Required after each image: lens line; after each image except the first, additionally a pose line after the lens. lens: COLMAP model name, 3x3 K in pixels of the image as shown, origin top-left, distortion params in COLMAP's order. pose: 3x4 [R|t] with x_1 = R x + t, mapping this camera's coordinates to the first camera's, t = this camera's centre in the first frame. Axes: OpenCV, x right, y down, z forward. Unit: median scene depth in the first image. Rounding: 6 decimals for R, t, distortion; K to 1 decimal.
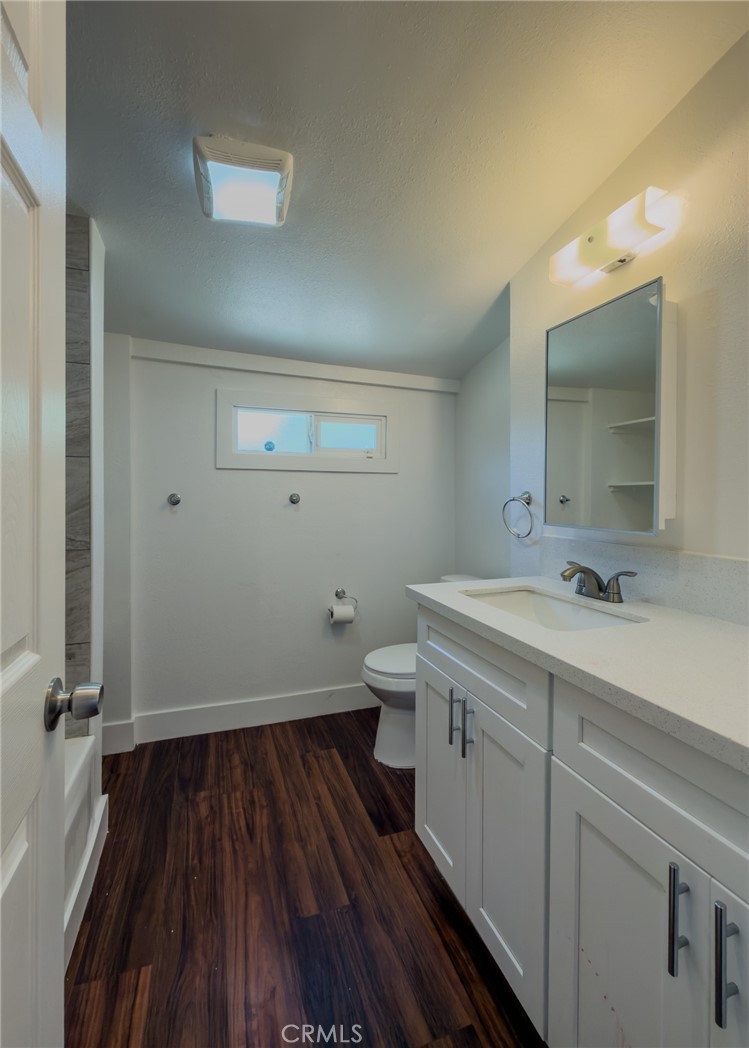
lens RADIAL K [[464.2, 0, 376.1], [0, 464.2, 500.1], [0, 0, 1]] dist [-0.000049, -0.000005]
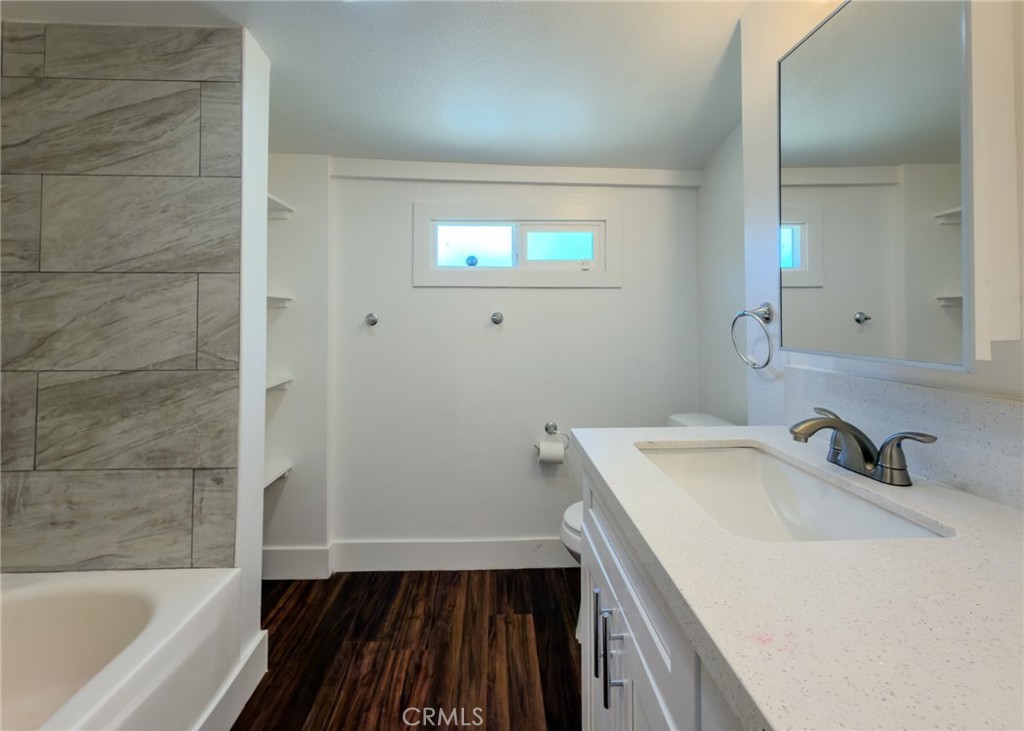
lens RADIAL K [[466.3, 0, 510.4], [0, 466.3, 311.8], [0, 0, 1]] dist [0.000232, 0.000165]
pose [[0.951564, -0.012188, -0.307209, 0.165817], [0.003788, 0.999603, -0.027927, 0.012810], [0.307427, 0.025411, 0.951232, 0.201752]]
